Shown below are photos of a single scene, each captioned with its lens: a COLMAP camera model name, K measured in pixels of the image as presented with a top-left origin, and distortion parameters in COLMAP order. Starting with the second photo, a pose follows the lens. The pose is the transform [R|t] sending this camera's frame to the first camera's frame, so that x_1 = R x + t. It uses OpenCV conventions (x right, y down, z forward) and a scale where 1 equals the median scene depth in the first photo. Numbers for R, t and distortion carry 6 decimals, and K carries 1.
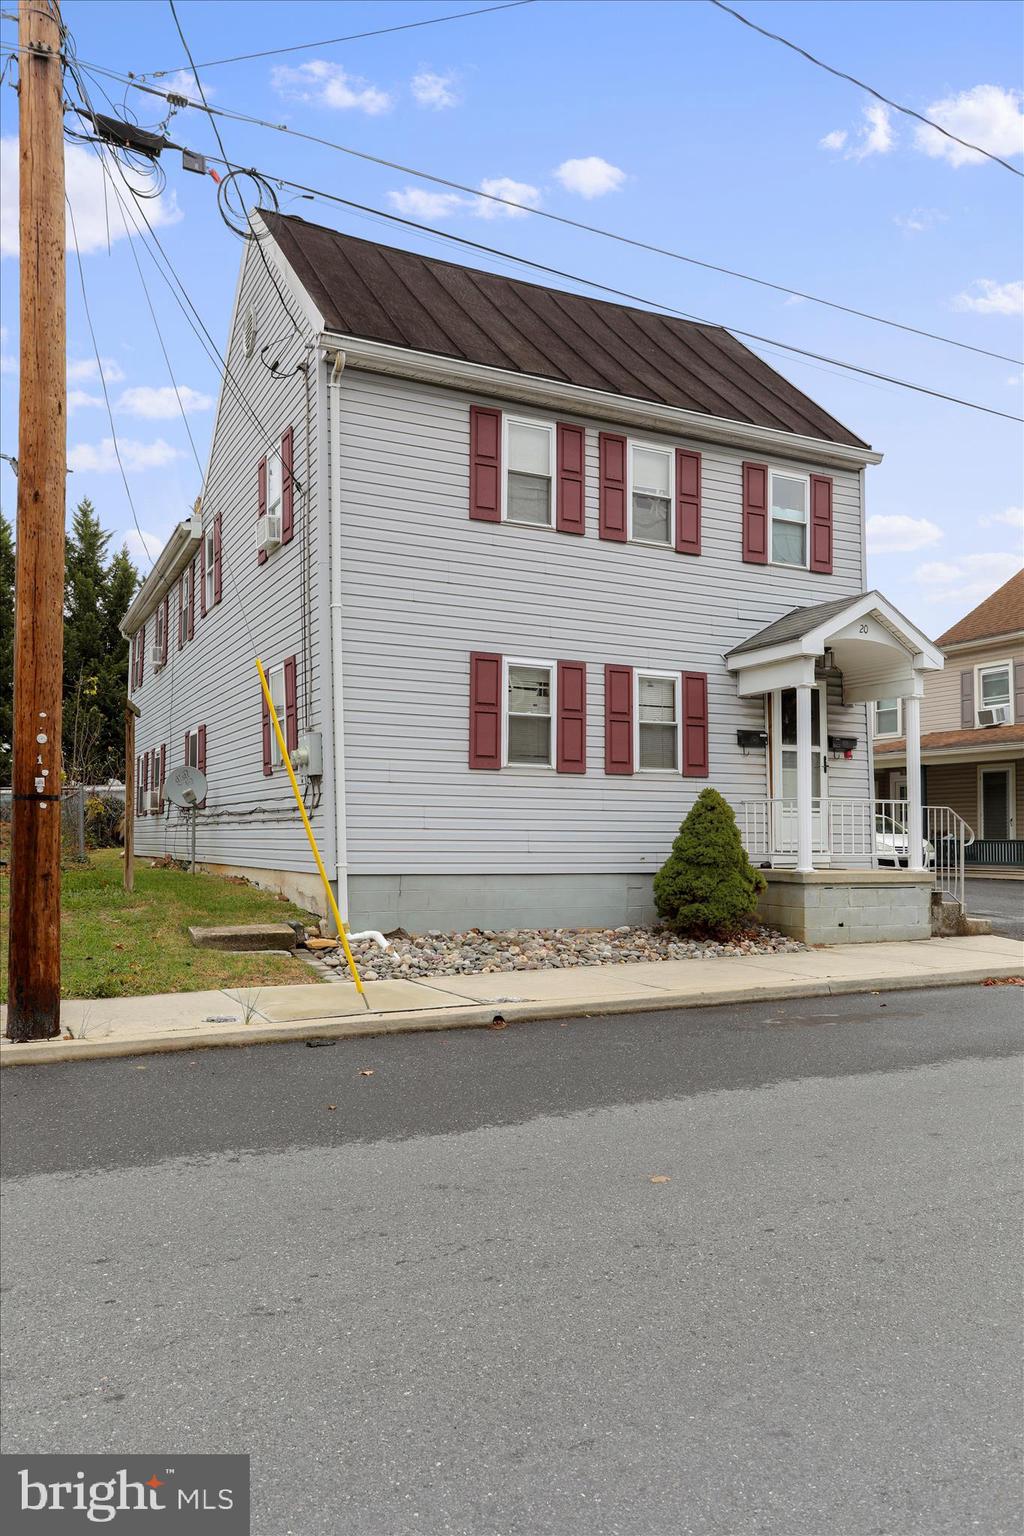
lens RADIAL K [[1105.4, 0, 515.2], [0, 1105.4, 780.8], [0, 0, 1]] dist [0.034105, 0.002035]
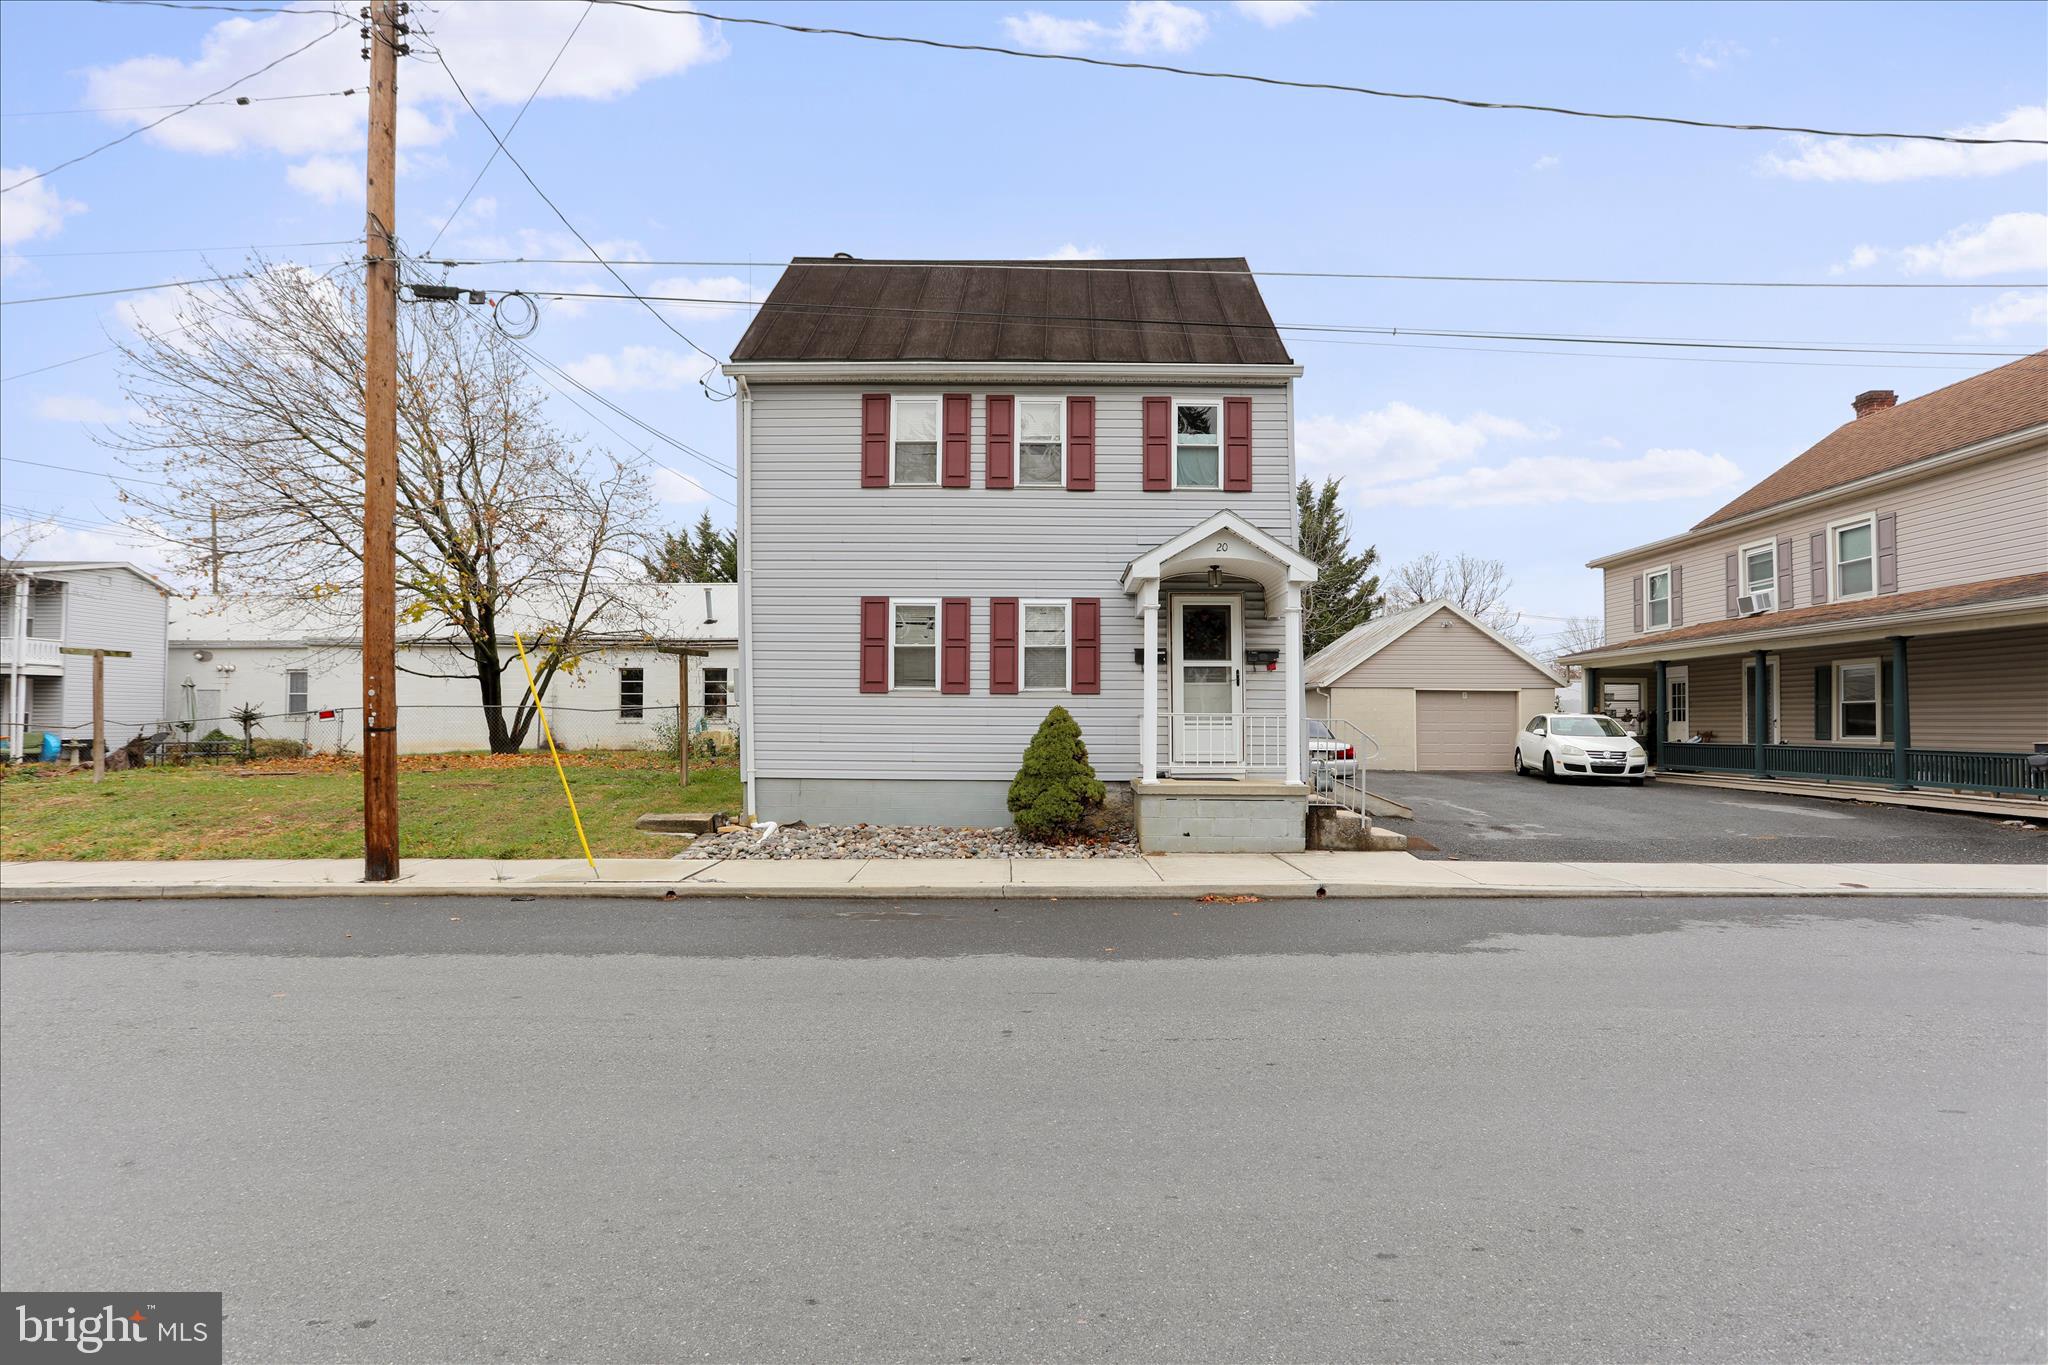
lens RADIAL K [[988.2, 0, 1027.3], [0, 988.2, 701.4], [0, 0, 1]] dist [-0.034383, 0.014014]
pose [[0.890212, -0.013584, -0.455343, 0.576469], [0.023674, 0.999584, 0.016462, -0.013937], [0.454930, -0.025435, 0.890164, 0.104930]]
